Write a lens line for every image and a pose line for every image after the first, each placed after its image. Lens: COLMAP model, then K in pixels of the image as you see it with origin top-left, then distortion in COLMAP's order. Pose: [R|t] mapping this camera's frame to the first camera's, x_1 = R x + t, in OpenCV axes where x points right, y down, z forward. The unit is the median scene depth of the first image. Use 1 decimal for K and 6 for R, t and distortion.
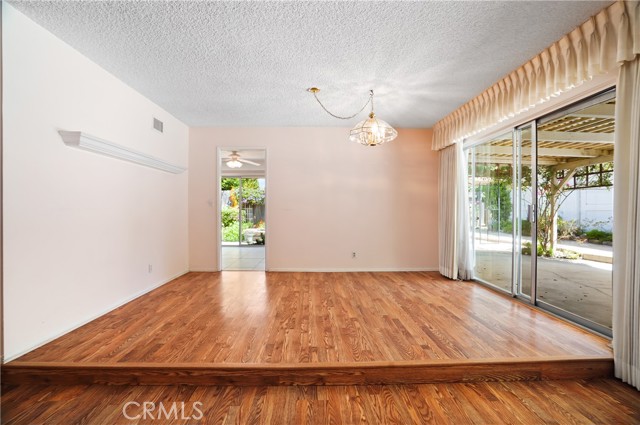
lens RADIAL K [[289.7, 0, 314.3], [0, 289.7, 212.8], [0, 0, 1]] dist [-0.067430, 0.017214]
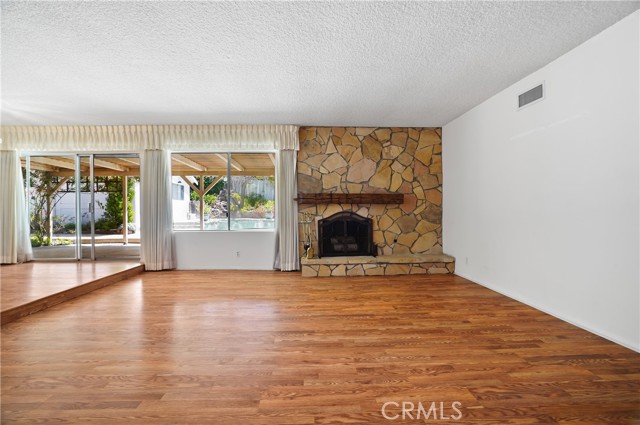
lens RADIAL K [[299.4, 0, 321.0], [0, 299.4, 212.2], [0, 0, 1]] dist [-0.055373, 0.019897]
pose [[-0.038633, -0.004682, 0.999242, -0.679554], [0.011414, 0.999922, 0.005126, 0.022143], [-0.999188, 0.011603, -0.038577, -0.221488]]
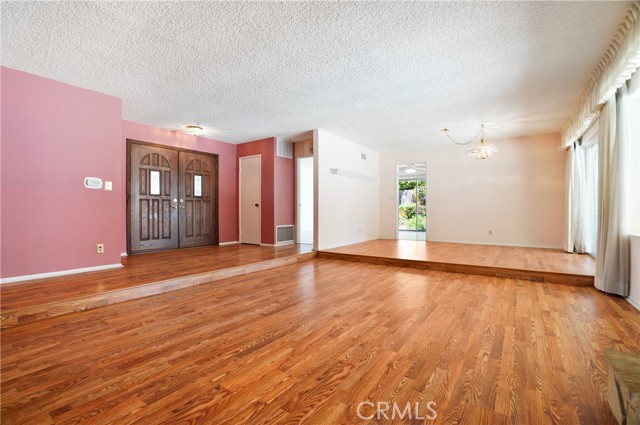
lens RADIAL K [[299.4, 0, 321.0], [0, 299.4, 212.2], [0, 0, 1]] dist [-0.055373, 0.019897]
pose [[0.815699, 0.002675, -0.578471, 0.292158], [-0.003719, 0.999993, -0.000620, 0.051797], [0.578465, 0.002657, 0.815703, -0.625471]]
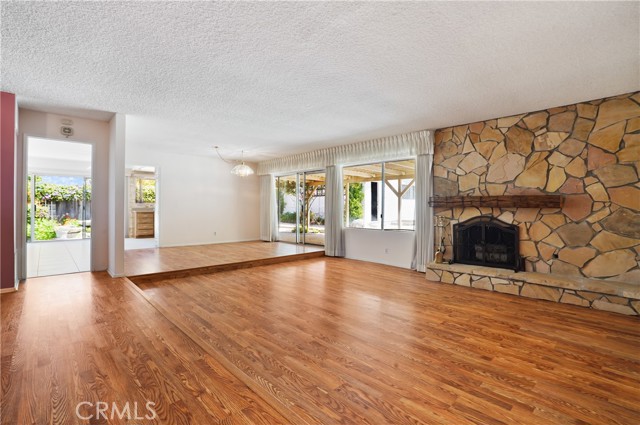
lens RADIAL K [[299.4, 0, 321.0], [0, 299.4, 212.2], [0, 0, 1]] dist [-0.055373, 0.019897]
pose [[0.724043, -0.010226, 0.689679, -0.632136], [0.002589, 0.999923, 0.012108, -0.000619], [-0.689750, -0.006981, 0.724014, -0.702549]]
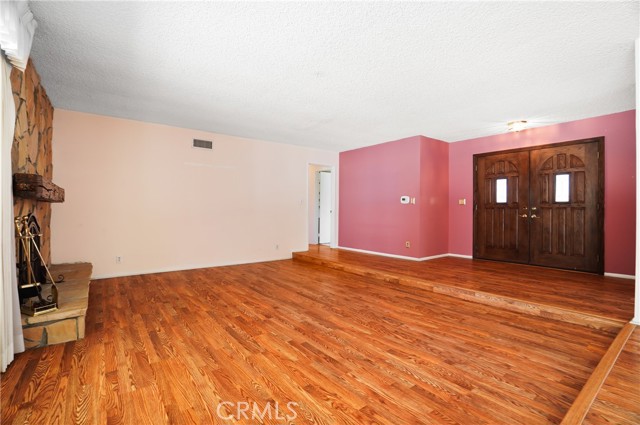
lens RADIAL K [[292.6, 0, 309.2], [0, 292.6, 211.0], [0, 0, 1]] dist [-0.054324, 0.018022]
pose [[-0.819054, -0.002635, -0.573710, 0.325272], [-0.008794, 0.999930, 0.007963, 0.010503], [0.573649, 0.011568, -0.819020, 0.469515]]
